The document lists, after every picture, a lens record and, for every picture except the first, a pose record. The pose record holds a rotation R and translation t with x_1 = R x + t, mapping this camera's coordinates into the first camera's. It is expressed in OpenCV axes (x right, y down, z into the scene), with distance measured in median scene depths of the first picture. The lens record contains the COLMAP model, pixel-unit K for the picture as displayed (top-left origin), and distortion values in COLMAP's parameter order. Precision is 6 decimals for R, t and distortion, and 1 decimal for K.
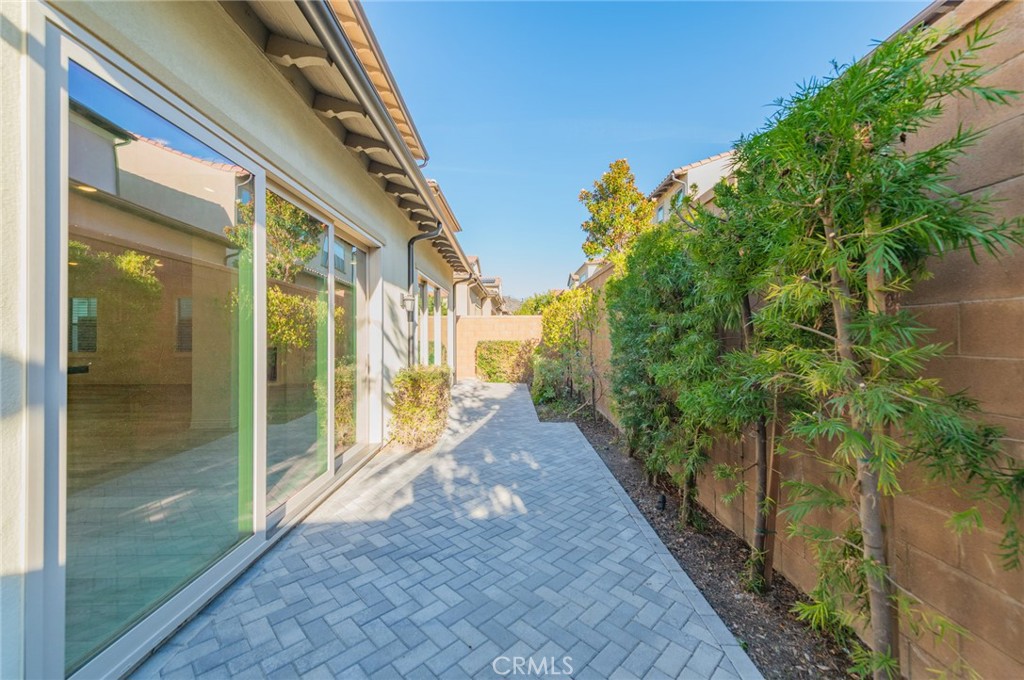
lens RADIAL K [[406.4, 0, 509.1], [0, 406.4, 329.9], [0, 0, 1]] dist [0.018435, -0.004647]
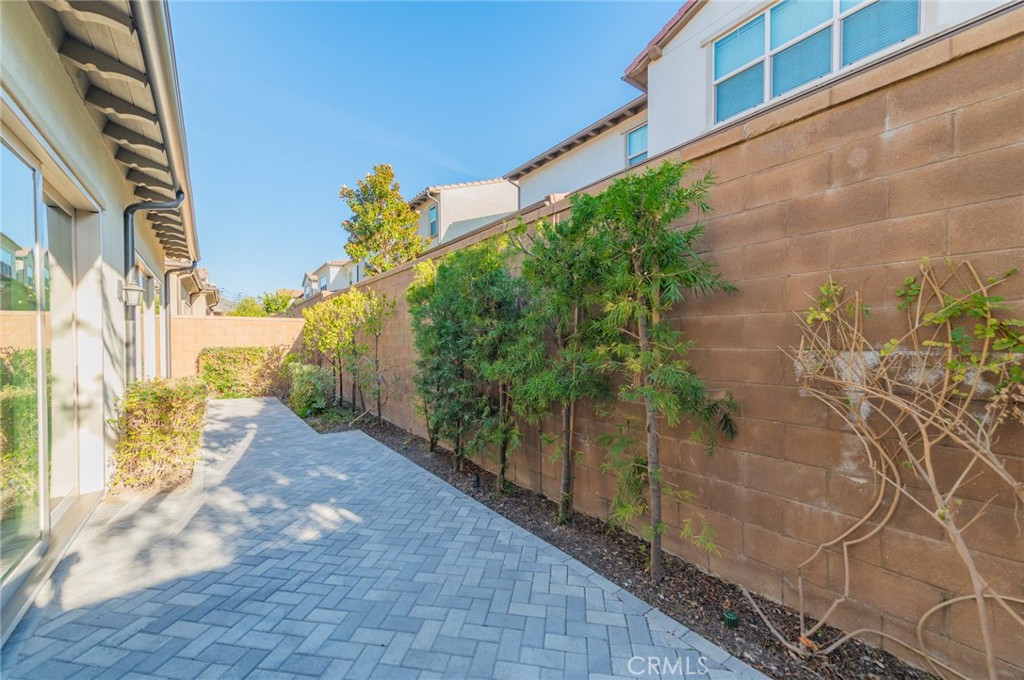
lens RADIAL K [[406.4, 0, 514.1], [0, 406.4, 343.5], [0, 0, 1]] dist [0.018435, -0.004647]
pose [[0.802485, -0.003466, 0.596662, -0.170842], [-0.006620, 0.999870, 0.014712, 0.007010], [-0.596635, -0.015756, 0.802358, 0.005495]]
